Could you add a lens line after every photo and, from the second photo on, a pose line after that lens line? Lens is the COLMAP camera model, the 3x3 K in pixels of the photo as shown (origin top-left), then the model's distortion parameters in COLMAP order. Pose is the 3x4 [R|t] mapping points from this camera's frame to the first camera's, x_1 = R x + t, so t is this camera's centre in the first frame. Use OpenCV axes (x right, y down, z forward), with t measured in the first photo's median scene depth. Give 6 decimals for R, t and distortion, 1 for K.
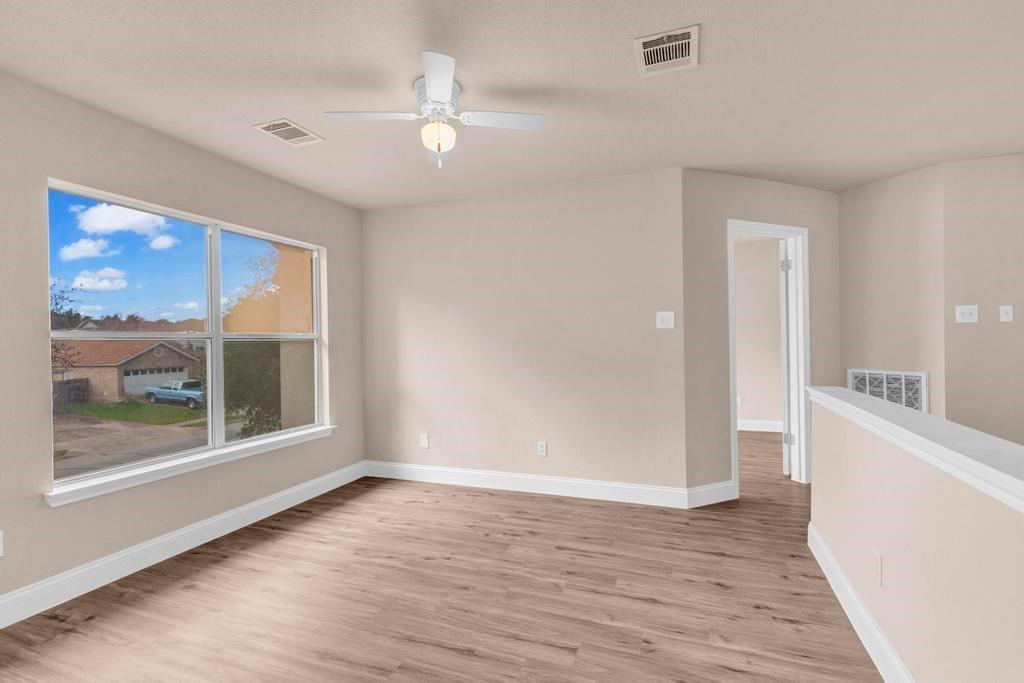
lens RADIAL K [[472.0, 0, 512.0], [0, 472.0, 341.5], [0, 0, 1]] dist [-0.000020, 0.000216]
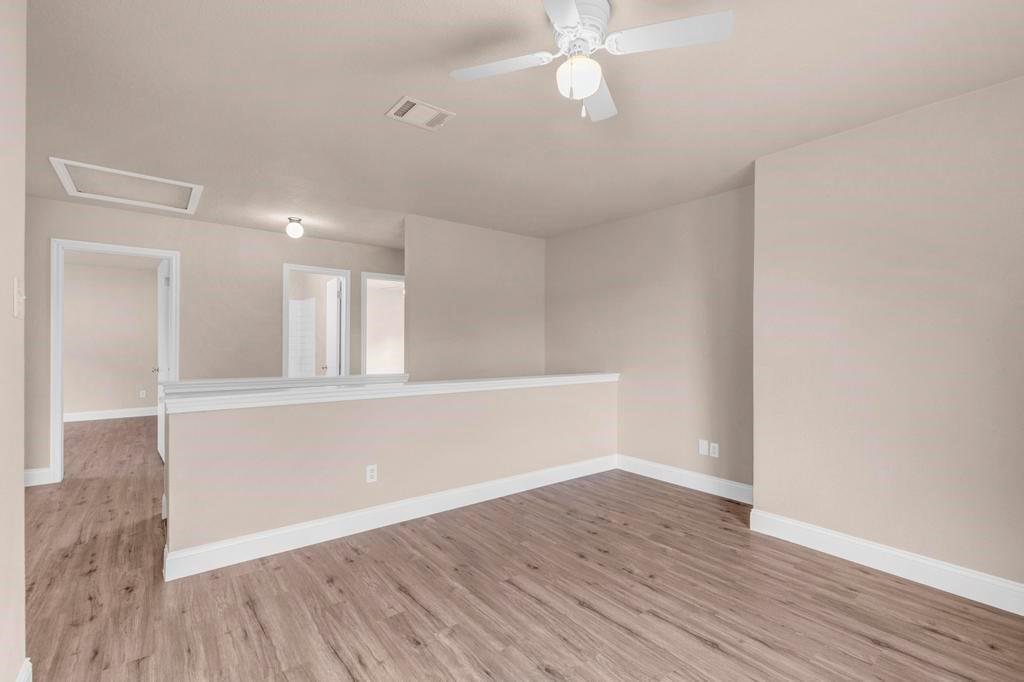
lens RADIAL K [[462.1, 0, 519.5], [0, 462.1, 344.8], [0, 0, 1]] dist [0.001721, 0.000411]
pose [[-0.862917, 0.008982, 0.505266, -0.431393], [0.011754, 0.999928, 0.002298, -0.002210], [-0.505209, 0.007922, -0.862961, 1.636197]]
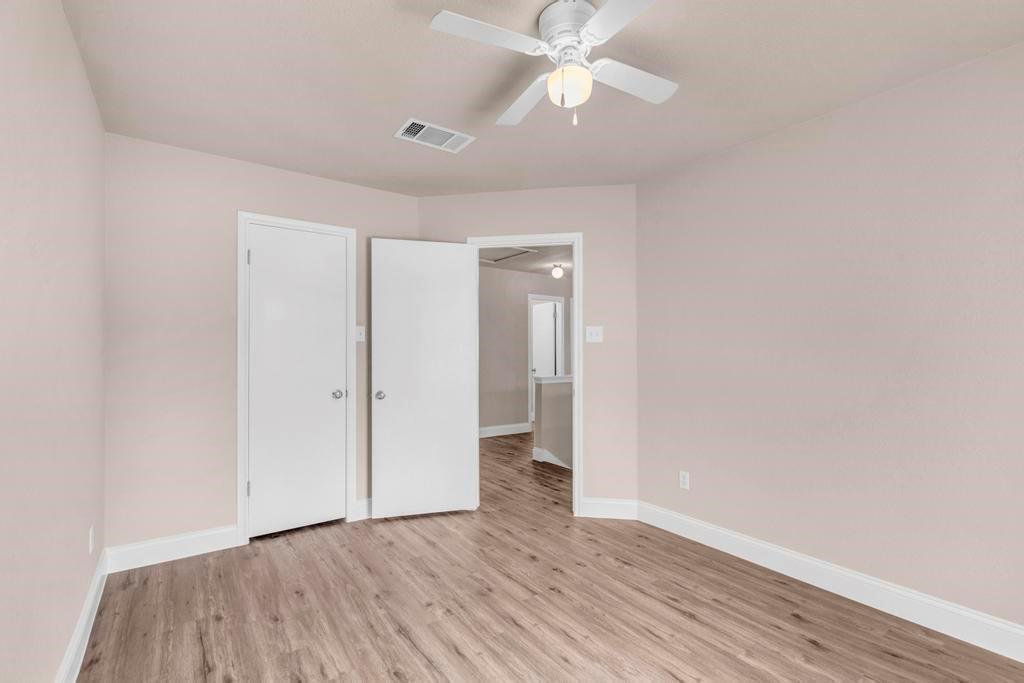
lens RADIAL K [[462.1, 0, 519.5], [0, 462.1, 345.3], [0, 0, 1]] dist [0.001721, 0.000411]
pose [[-0.840281, 0.025375, 0.541556, 0.067352], [0.020982, 0.999678, -0.014284, -0.019630], [-0.541744, -0.000639, -0.840543, 2.837074]]
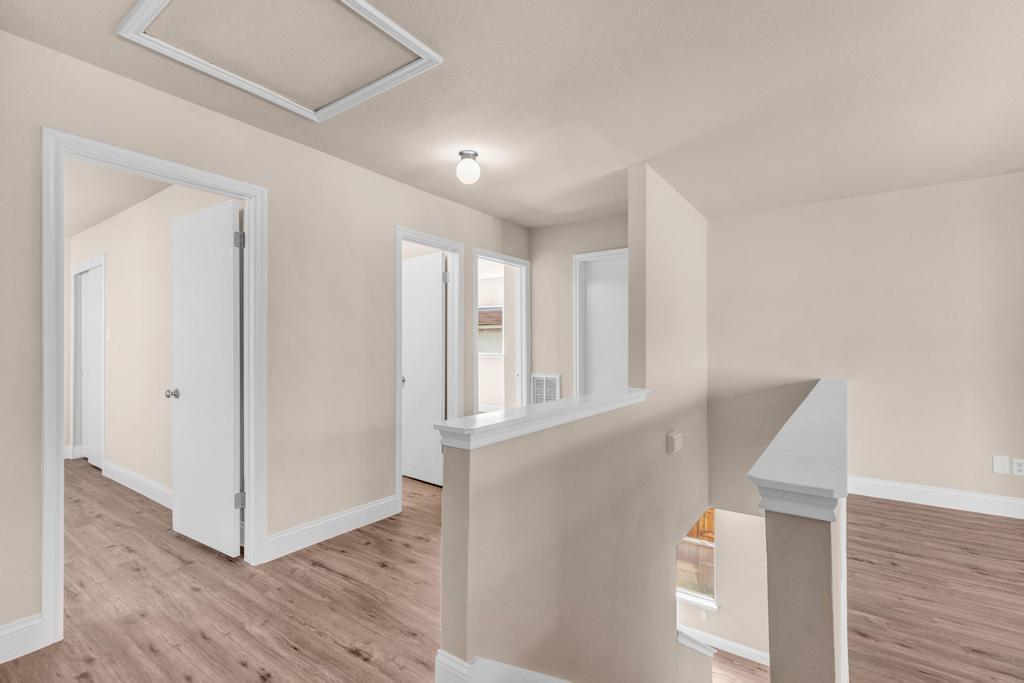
lens RADIAL K [[462.1, 0, 519.5], [0, 462.1, 345.3], [0, 0, 1]] dist [0.001721, 0.000411]
pose [[-0.969837, 0.014738, 0.243308, 0.903754], [0.016399, 0.999854, 0.004802, -0.020797], [-0.243202, 0.008648, -0.969937, 1.616548]]
